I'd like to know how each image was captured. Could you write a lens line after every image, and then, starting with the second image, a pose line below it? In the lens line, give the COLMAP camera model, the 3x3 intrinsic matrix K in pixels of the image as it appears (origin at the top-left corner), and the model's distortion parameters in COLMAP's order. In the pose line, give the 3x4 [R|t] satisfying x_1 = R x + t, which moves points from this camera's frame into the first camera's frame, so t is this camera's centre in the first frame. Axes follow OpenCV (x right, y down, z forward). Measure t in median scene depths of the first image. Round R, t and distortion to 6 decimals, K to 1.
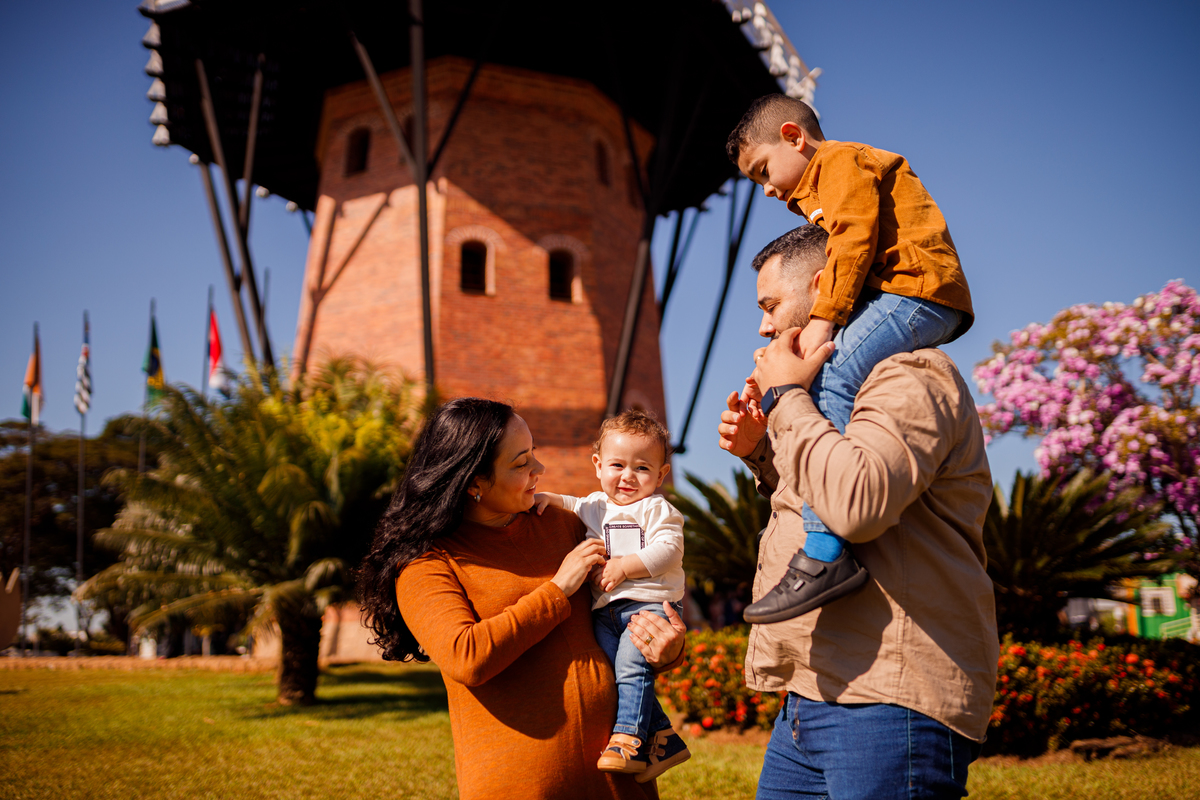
lens RADIAL K [[1158.7, 0, 582.4], [0, 1158.7, 385.6], [0, 0, 1]] dist [-0.048404, 0.067276]
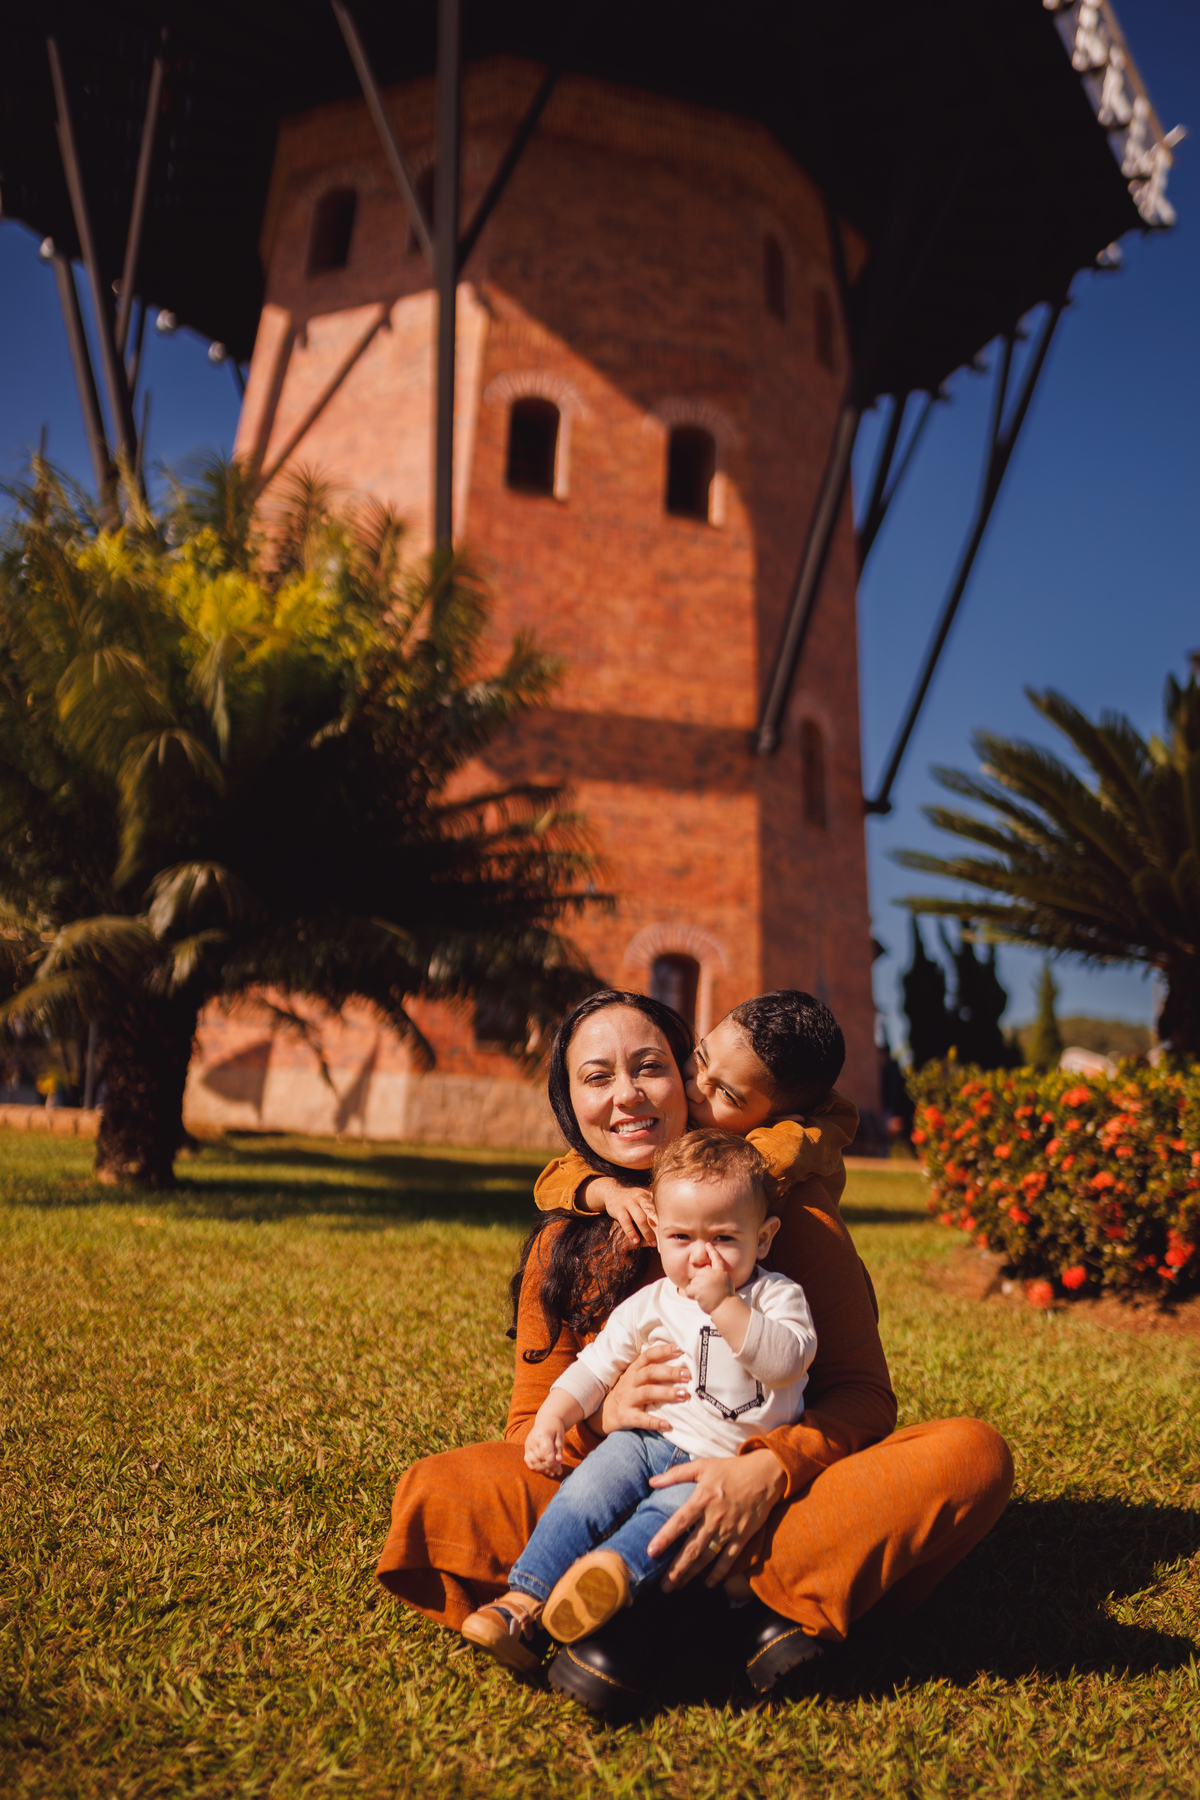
lens RADIAL K [[1872.0, 0, 600.0], [0, 1872.0, 900.0], [0, 0, 1]] dist [-0.061857, 0.119156]
pose [[0.997234, 0.062202, -0.040695, -0.012288], [-0.058479, 0.994487, 0.087040, 0.032292], [0.045884, -0.084420, 0.995373, 0.100633]]
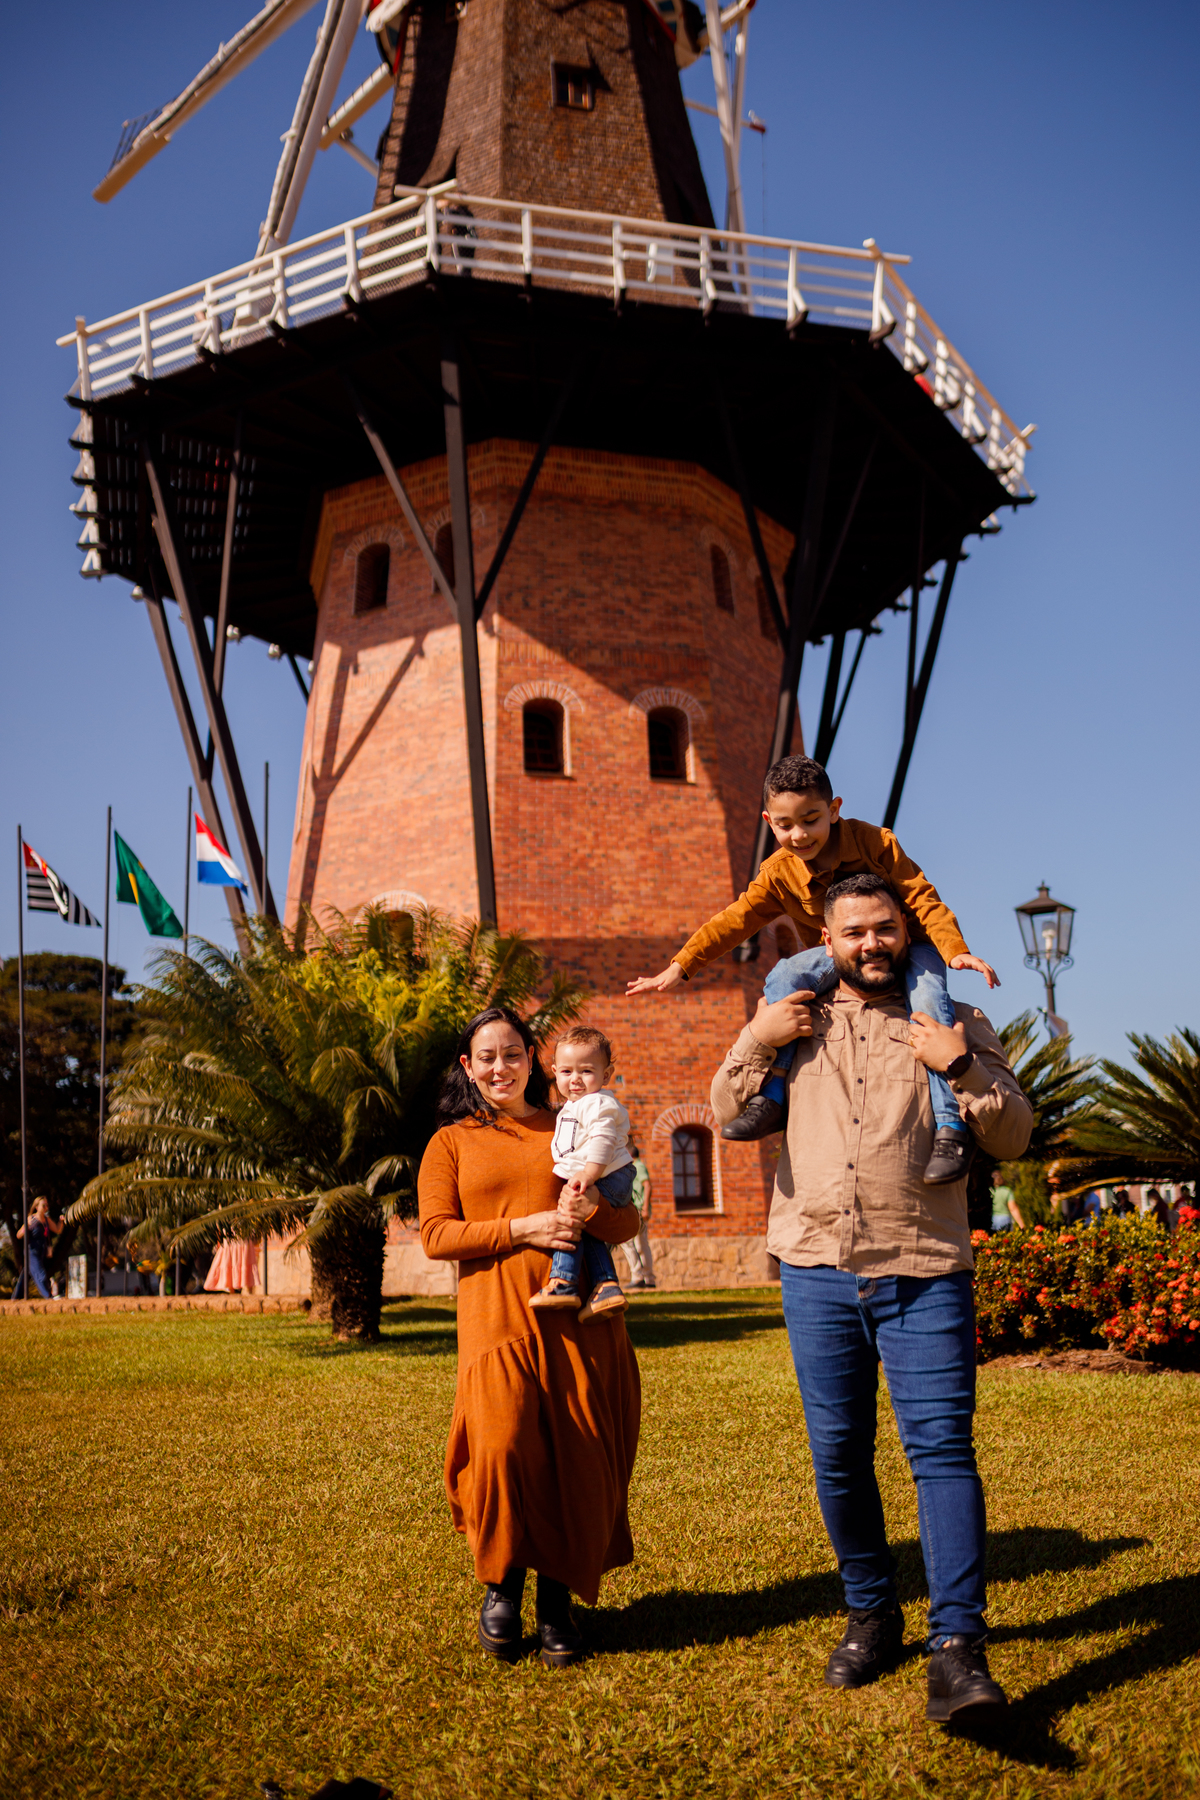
lens RADIAL K [[1776.5, 0, 600.0], [0, 1776.5, 900.0], [0, 0, 1]] dist [-0.059436, 0.001461]
pose [[0.997819, -0.032791, -0.057284, -0.000919], [0.033350, 0.999405, 0.008832, -0.011953], [0.056960, -0.010723, 0.998319, -0.076836]]
